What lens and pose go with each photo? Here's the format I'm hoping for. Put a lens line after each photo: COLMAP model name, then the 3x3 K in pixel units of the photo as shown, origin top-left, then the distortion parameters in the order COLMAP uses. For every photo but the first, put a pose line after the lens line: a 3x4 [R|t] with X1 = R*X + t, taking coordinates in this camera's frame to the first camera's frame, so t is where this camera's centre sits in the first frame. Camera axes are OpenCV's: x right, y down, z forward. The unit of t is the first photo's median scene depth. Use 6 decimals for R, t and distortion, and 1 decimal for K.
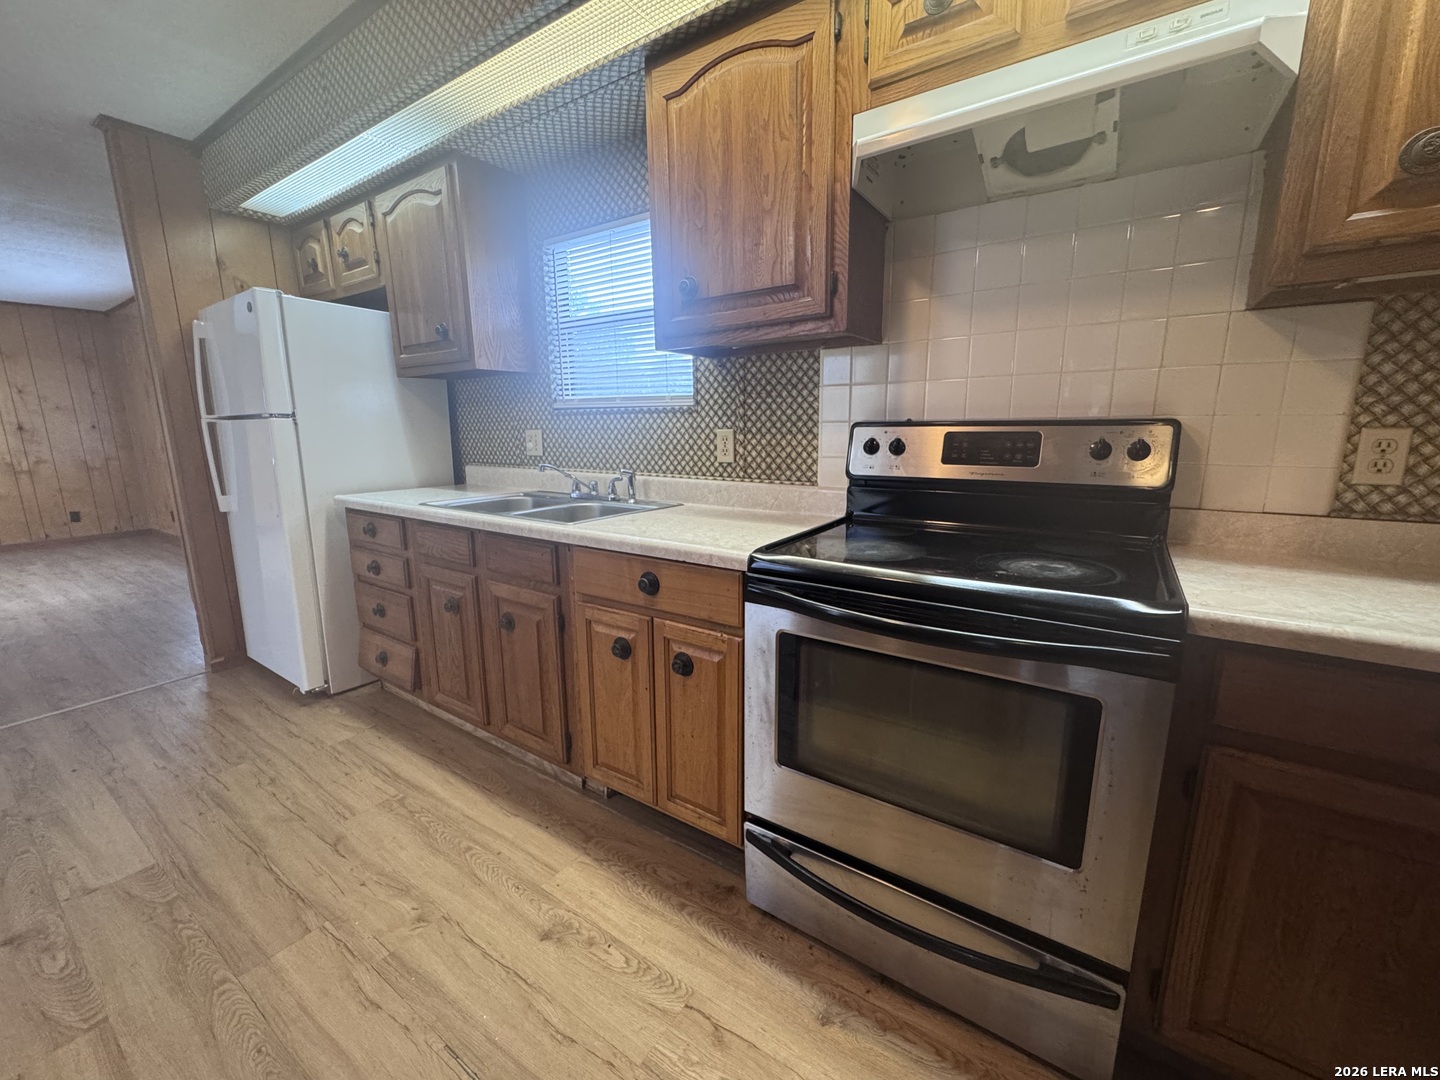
lens RADIAL K [[577.2, 0, 717.5], [0, 577.2, 538.0], [0, 0, 1]] dist [-0.003549, 0.000358]
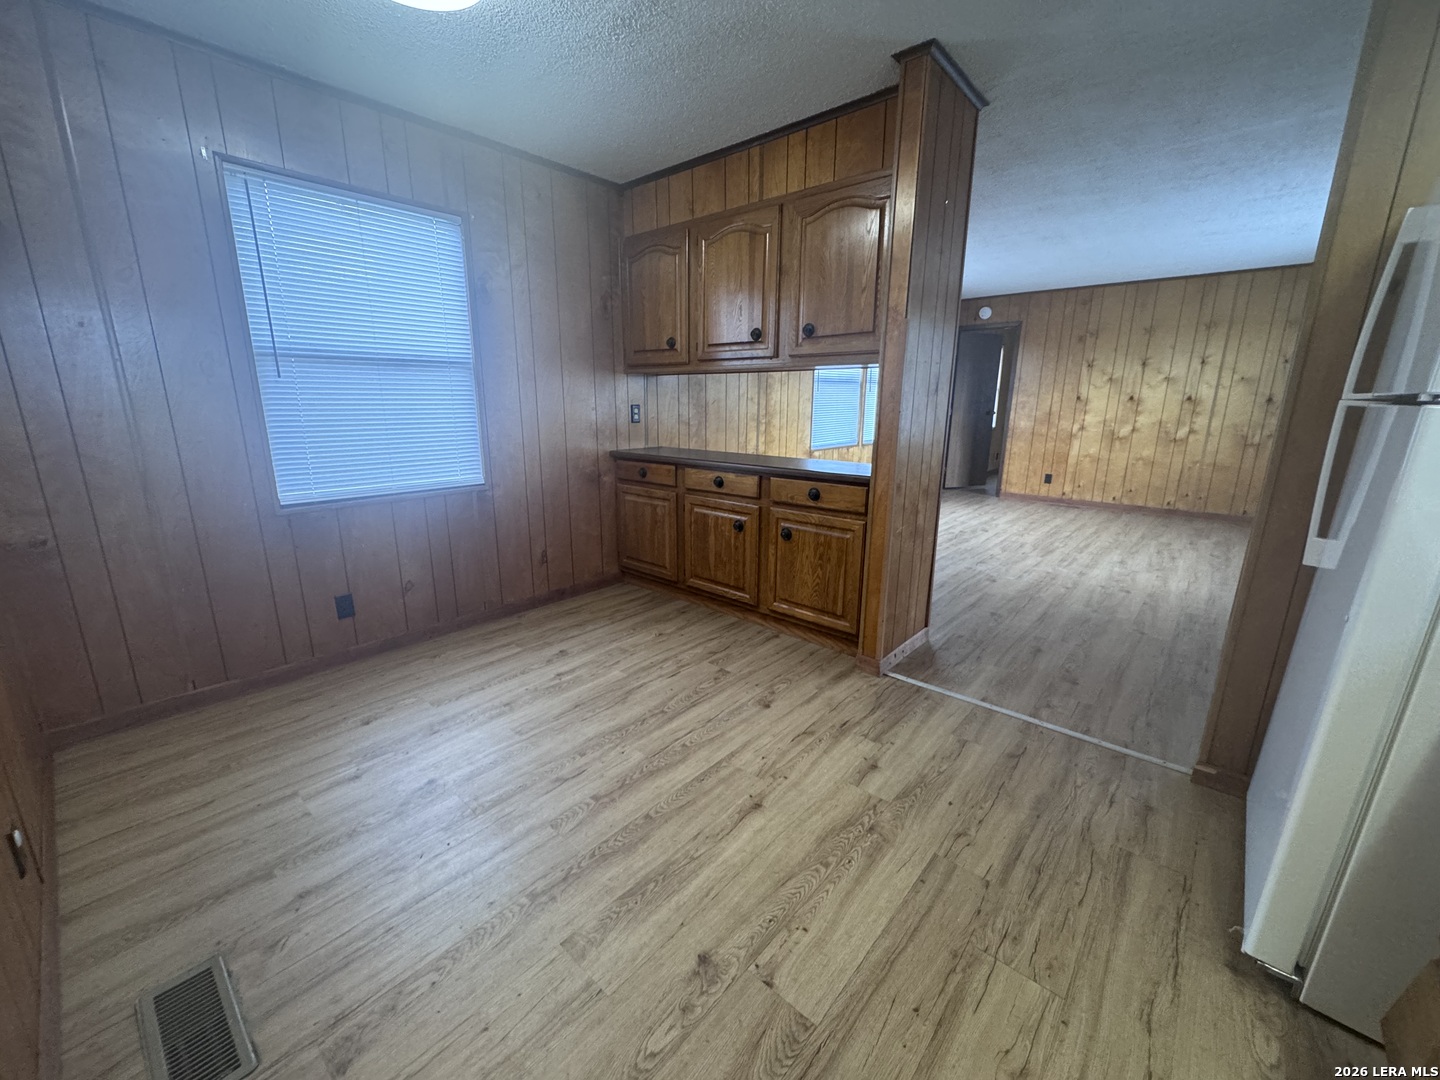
lens RADIAL K [[577.2, 0, 719.6], [0, 577.2, 539.1], [0, 0, 1]] dist [-0.003549, 0.000358]
pose [[-0.123962, 0.250463, -0.960157, -0.363434], [-0.196645, 0.942229, 0.271174, -0.162022], [0.972607, 0.222426, -0.067549, 0.690702]]
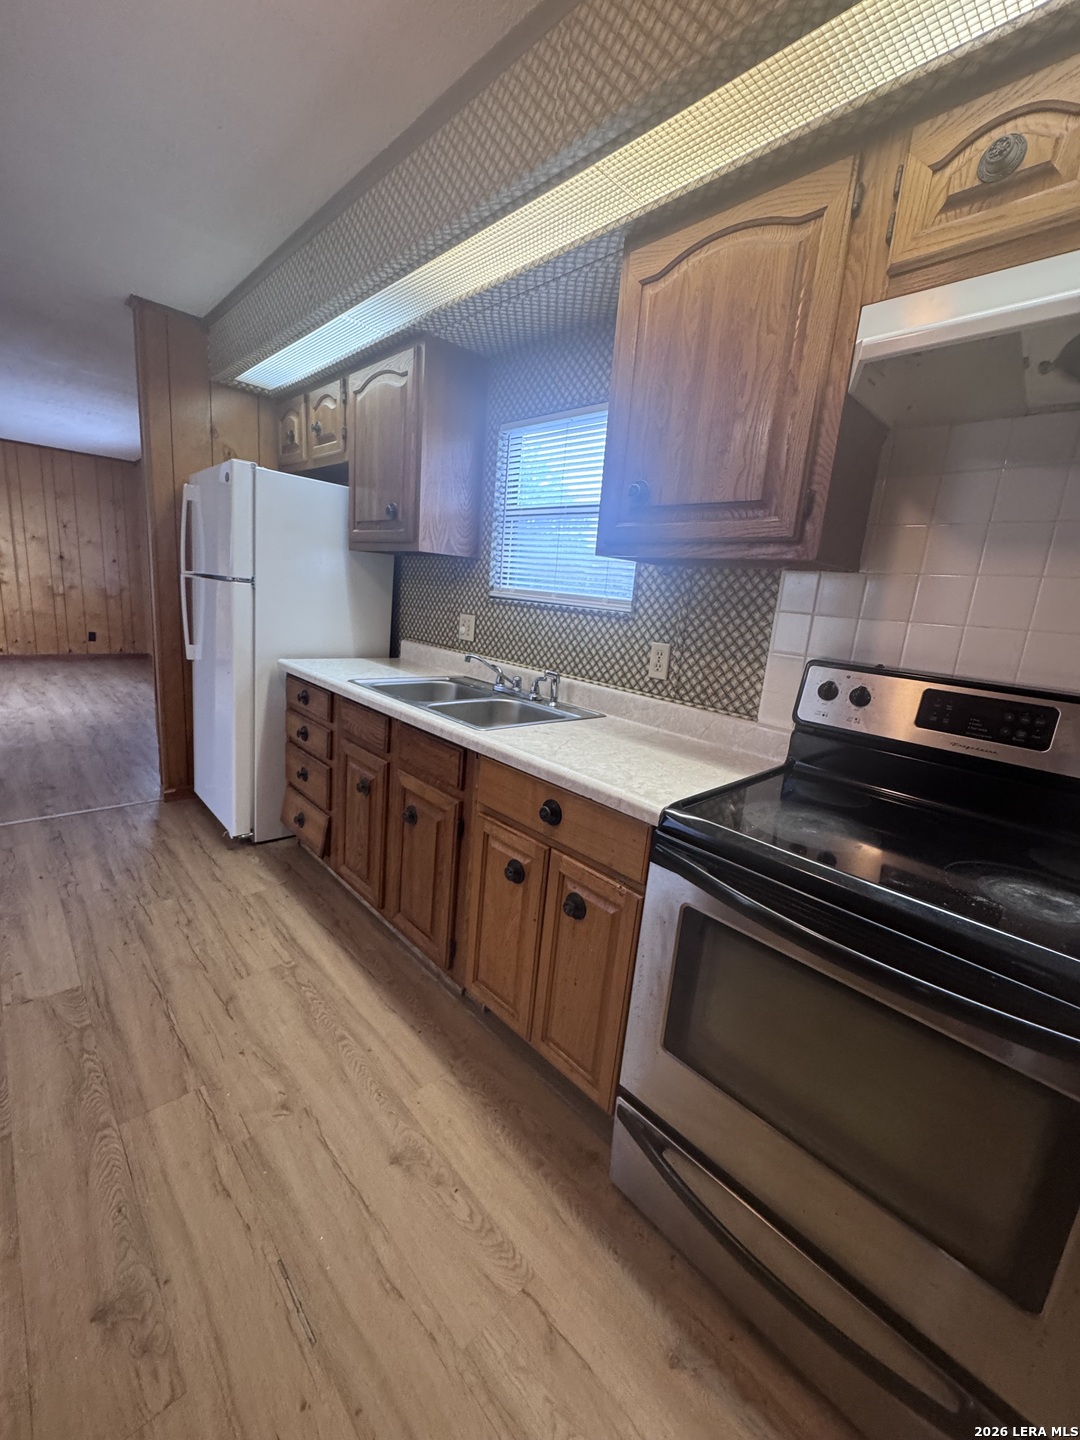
lens RADIAL K [[577.2, 0, 540.1], [0, 577.2, 717.6], [0, 0, 1]] dist [-0.003549, 0.000358]
pose [[0.973704, 0.134654, -0.183763, 0.011420], [-0.132468, 0.990892, 0.024178, -0.075211], [0.185345, 0.000801, 0.982673, 0.069913]]
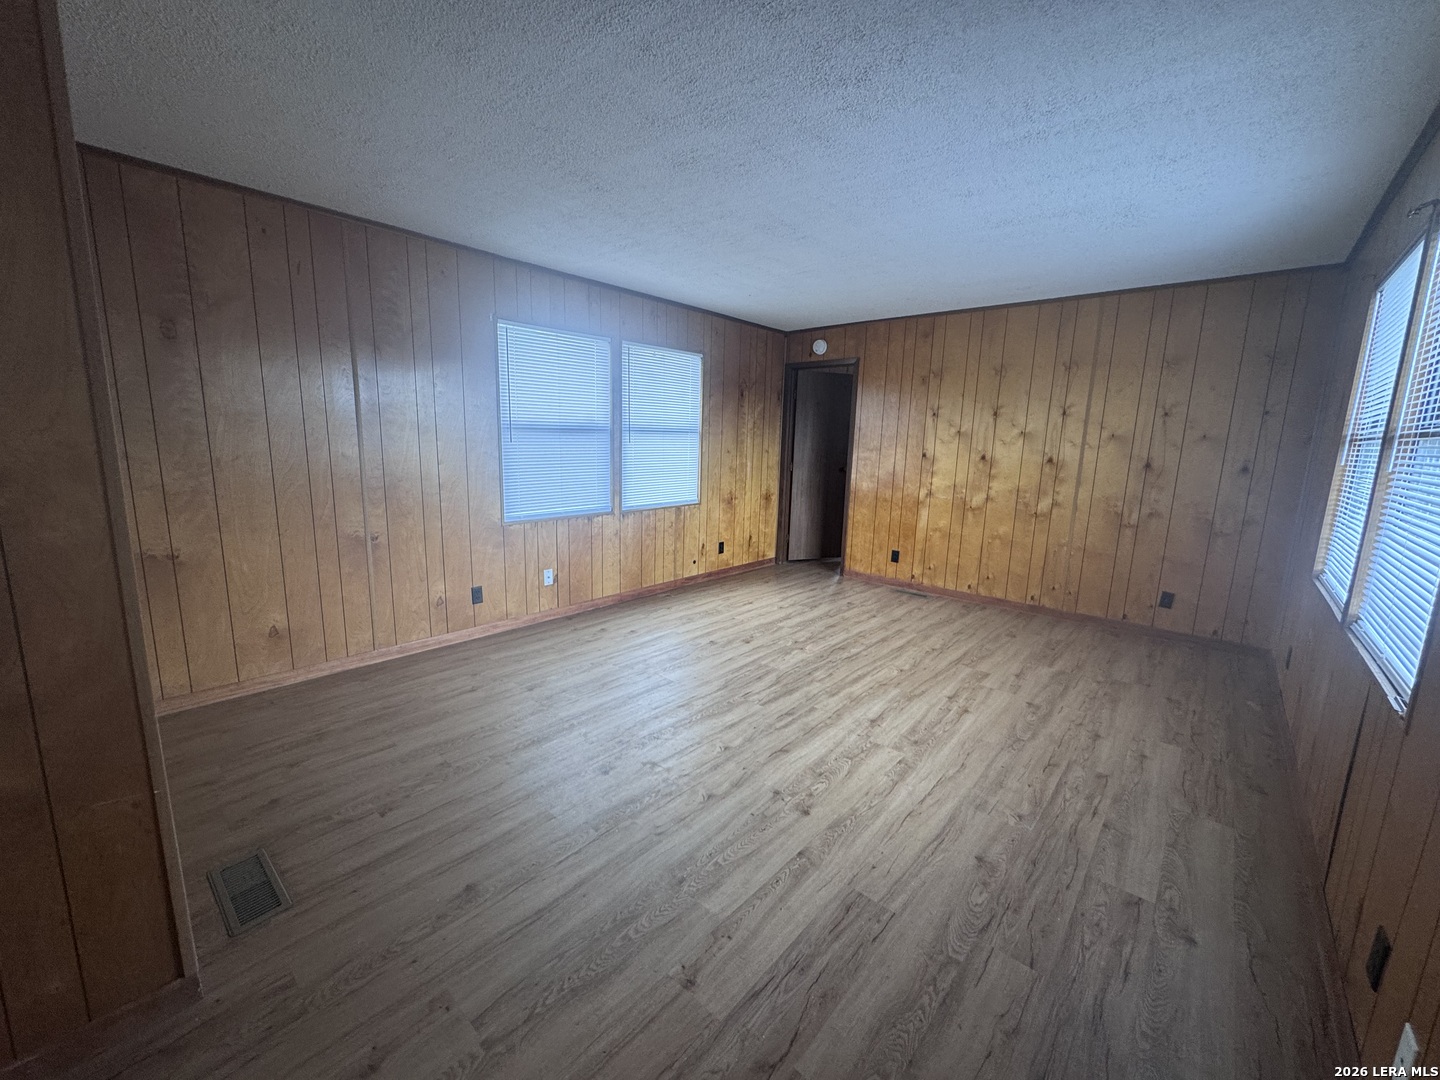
lens RADIAL K [[577.2, 0, 724.1], [0, 577.2, 538.1], [0, 0, 1]] dist [-0.003549, 0.000358]
pose [[-0.119774, 0.183954, -0.975610, -1.392773], [-0.216748, 0.954134, 0.206515, -0.437561], [0.968852, 0.236196, -0.074408, 1.781560]]
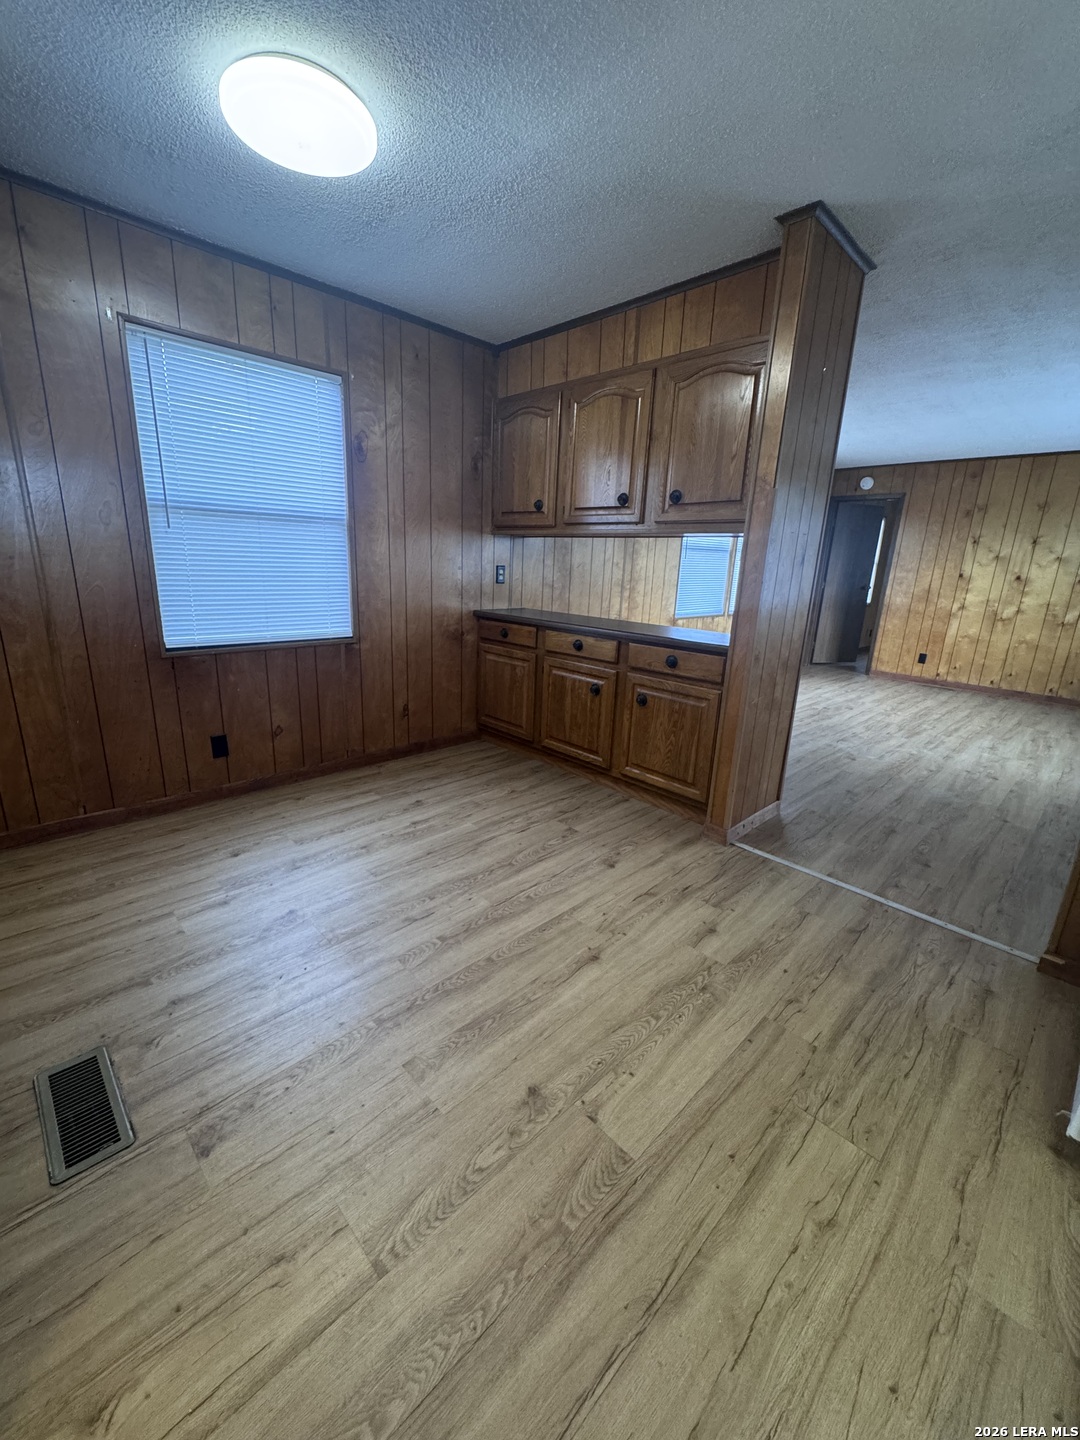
lens RADIAL K [[577.2, 0, 541.1], [0, 577.2, 719.3], [0, 0, 1]] dist [-0.003549, 0.000358]
pose [[-0.201878, 0.267818, -0.942082, -0.332835], [-0.226406, 0.923073, 0.310930, -0.166646], [0.952883, 0.276063, -0.125713, 0.708730]]
